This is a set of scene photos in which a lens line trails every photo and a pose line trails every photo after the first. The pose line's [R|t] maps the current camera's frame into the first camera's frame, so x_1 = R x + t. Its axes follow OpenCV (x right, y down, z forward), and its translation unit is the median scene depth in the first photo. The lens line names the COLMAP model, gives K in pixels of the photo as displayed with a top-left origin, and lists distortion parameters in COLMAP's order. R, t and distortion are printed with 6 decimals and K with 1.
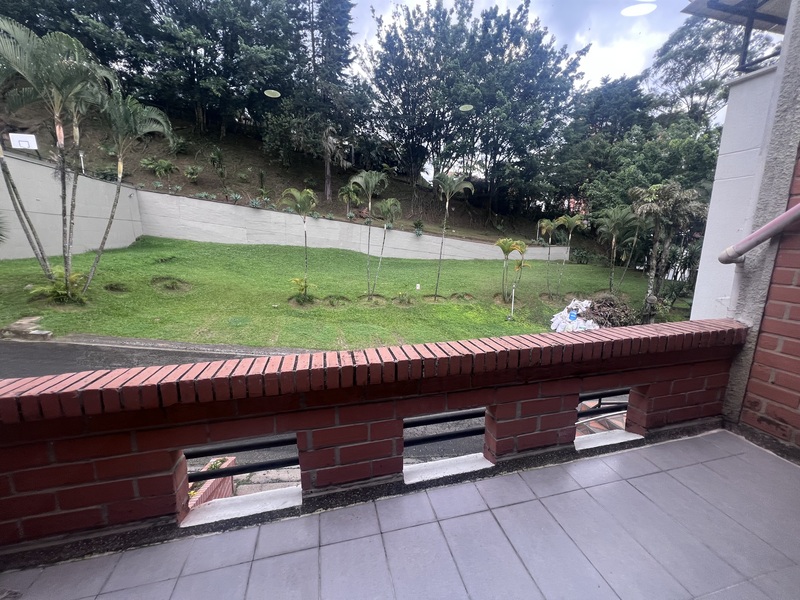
lens RADIAL K [[322.4, 0, 400.7], [0, 322.4, 301.9], [0, 0, 1]] dist [0.000028, -0.000140]
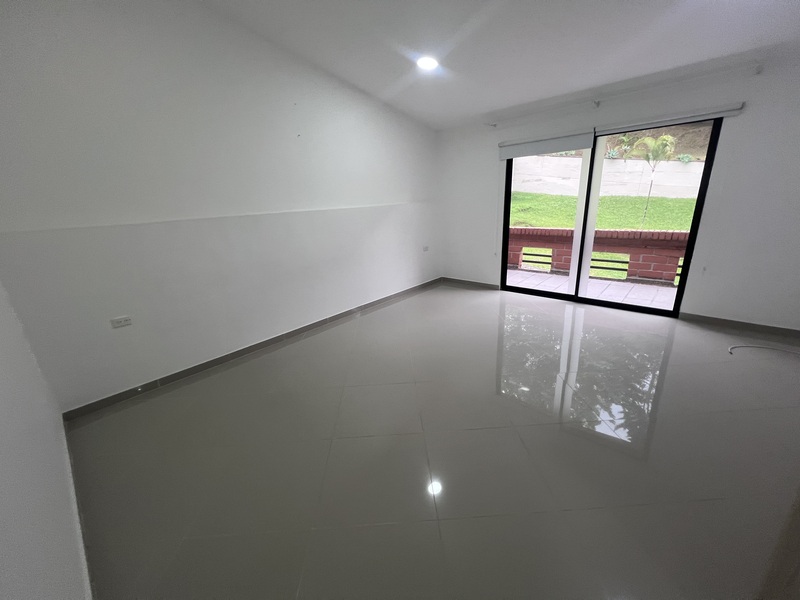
lens RADIAL K [[322.4, 0, 400.3], [0, 322.4, 300.1], [0, 0, 1]] dist [0.000028, -0.000140]
pose [[0.557978, 0.228977, -0.797640, 0.152200], [-0.122447, 0.973376, 0.193769, 0.043230], [0.820772, -0.010450, 0.571160, -0.214271]]
